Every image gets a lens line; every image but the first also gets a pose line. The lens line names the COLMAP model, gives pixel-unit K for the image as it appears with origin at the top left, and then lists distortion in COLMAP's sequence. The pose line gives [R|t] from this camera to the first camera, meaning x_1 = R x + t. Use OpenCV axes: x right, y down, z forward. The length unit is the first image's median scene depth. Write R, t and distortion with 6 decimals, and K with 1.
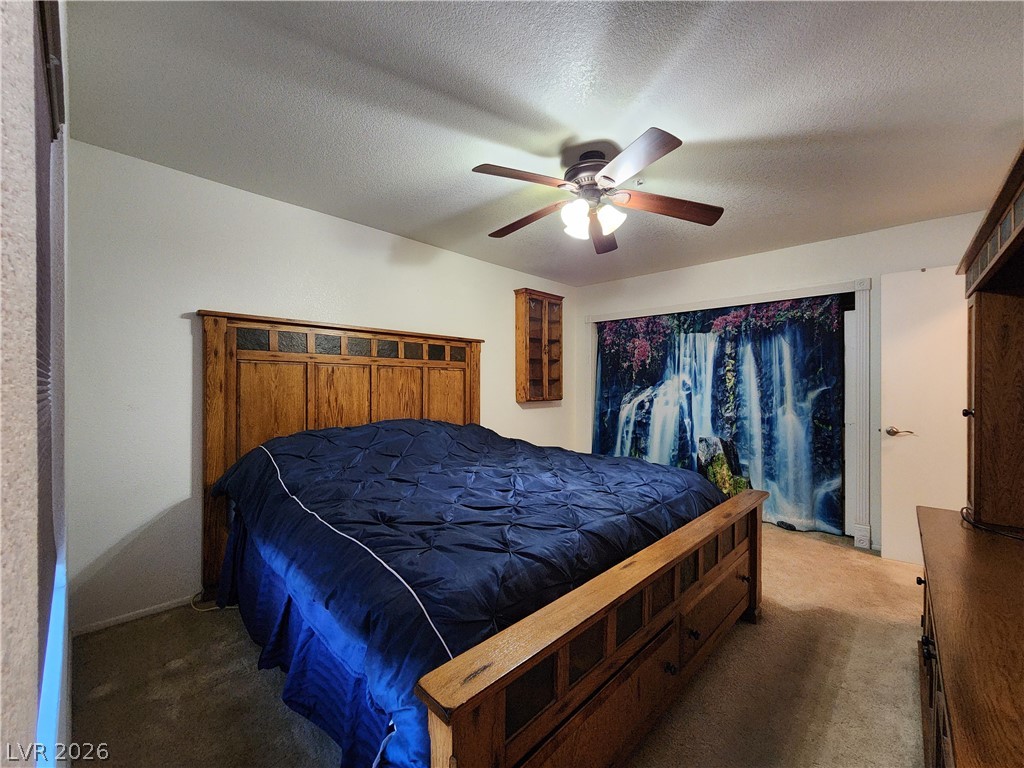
lens RADIAL K [[420.2, 0, 515.3], [0, 420.2, 379.8], [0, 0, 1]] dist [0.001719, 0.000302]
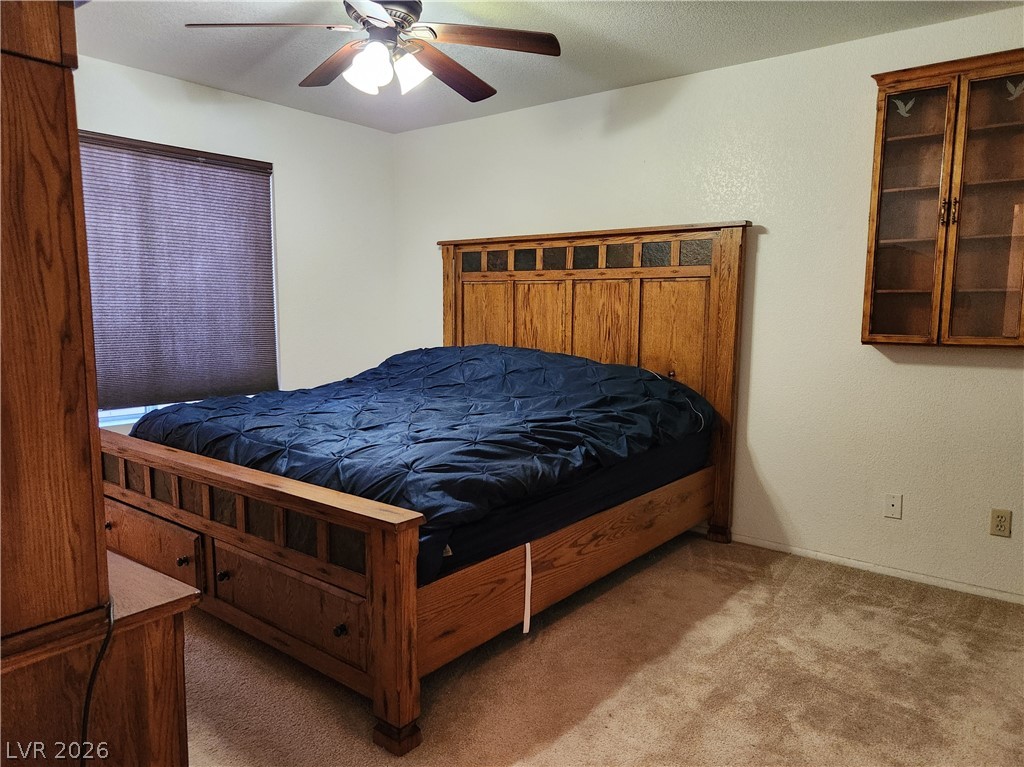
lens RADIAL K [[707.4, 0, 512.1], [0, 707.4, 394.4], [0, 0, 1]] dist [0.062220, -0.043906]
pose [[0.107215, 0.108702, -0.988276, 0.961084], [-0.007107, 0.994064, 0.108567, 0.034198], [0.994210, -0.004617, 0.107351, 0.715259]]
